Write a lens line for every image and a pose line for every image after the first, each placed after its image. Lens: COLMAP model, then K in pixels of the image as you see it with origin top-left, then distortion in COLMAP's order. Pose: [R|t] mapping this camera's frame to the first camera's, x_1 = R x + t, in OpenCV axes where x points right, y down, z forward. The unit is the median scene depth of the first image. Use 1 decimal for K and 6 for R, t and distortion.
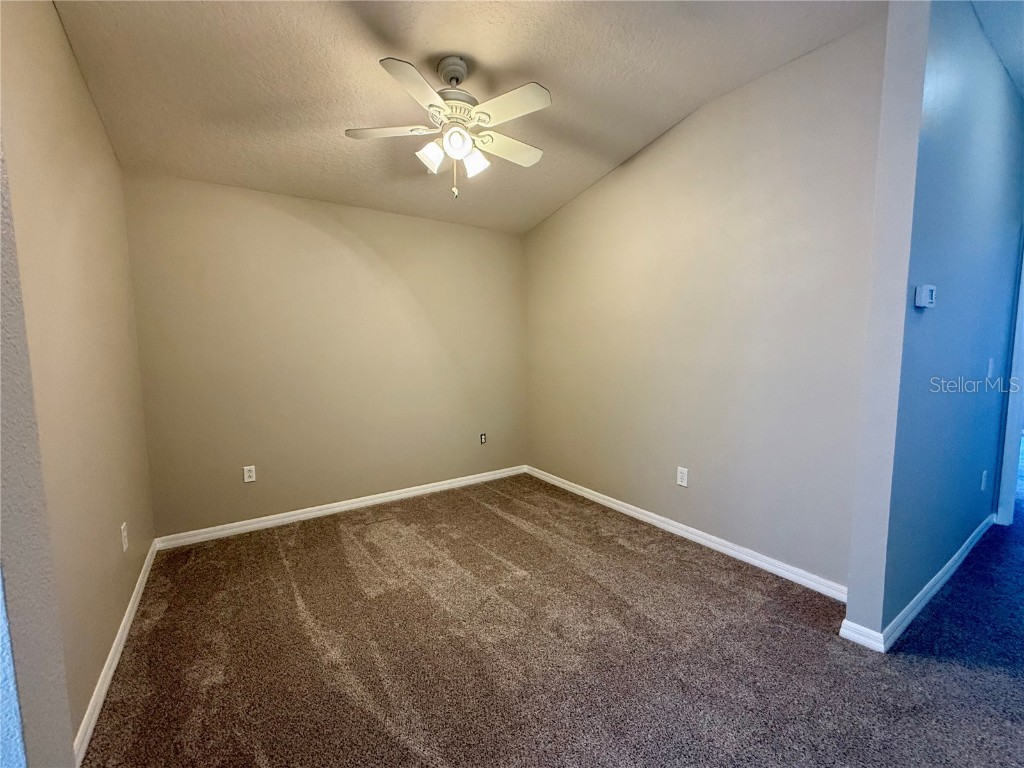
lens RADIAL K [[410.0, 0, 512.3], [0, 410.0, 385.5], [0, 0, 1]] dist [0.001245, 0.000160]
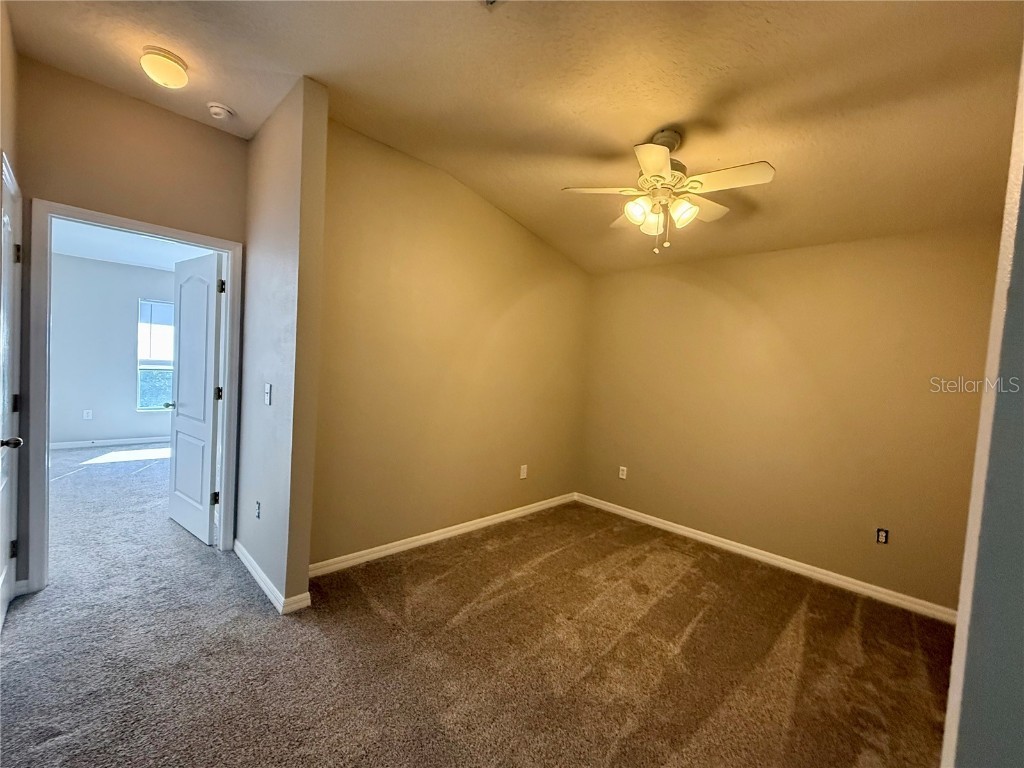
lens RADIAL K [[410.0, 0, 512.3], [0, 410.0, 385.5], [0, 0, 1]] dist [0.001245, 0.000160]
pose [[0.232354, 0.070514, -0.970072, 0.609721], [-0.156537, 0.987078, 0.034256, -0.061635], [0.959952, 0.143893, 0.240390, 0.297705]]
